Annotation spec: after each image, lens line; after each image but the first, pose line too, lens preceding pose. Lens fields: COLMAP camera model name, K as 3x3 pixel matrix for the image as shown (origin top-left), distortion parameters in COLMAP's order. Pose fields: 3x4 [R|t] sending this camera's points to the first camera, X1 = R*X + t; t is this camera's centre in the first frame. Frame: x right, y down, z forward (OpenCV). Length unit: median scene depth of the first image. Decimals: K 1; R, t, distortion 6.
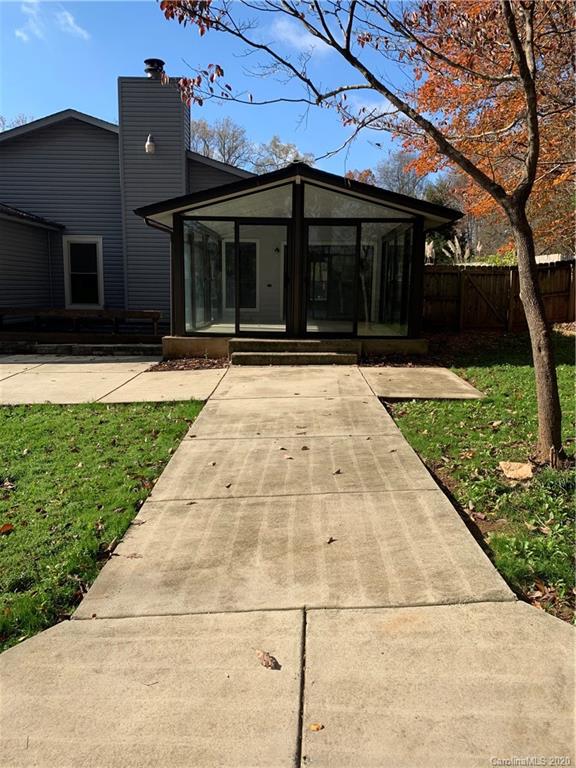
lens RADIAL K [[583.8, 0, 291.5], [0, 583.8, 377.5], [0, 0, 1]] dist [-0.000215, 0.000234]
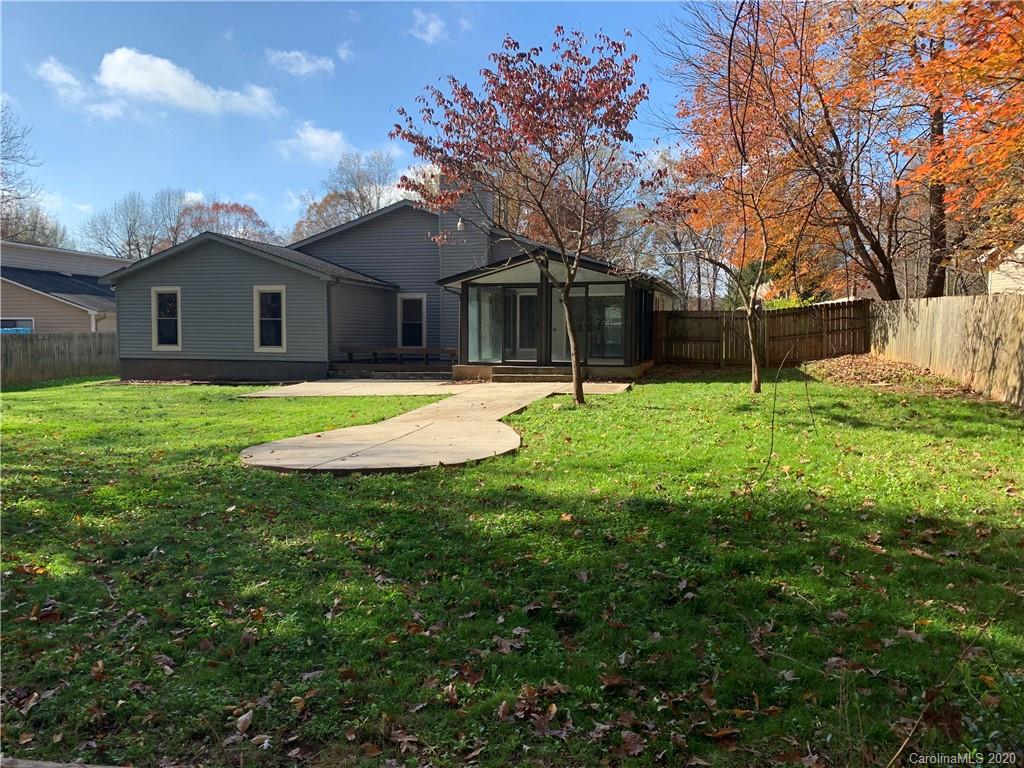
lens RADIAL K [[778.4, 0, 509.6], [0, 778.4, 387.2], [0, 0, 1]] dist [-0.000215, 0.000234]
pose [[0.968307, 0.007436, -0.249654, 0.346164], [-0.029269, 0.996048, -0.083859, 0.124442], [0.248043, 0.088508, 0.964697, -0.719971]]
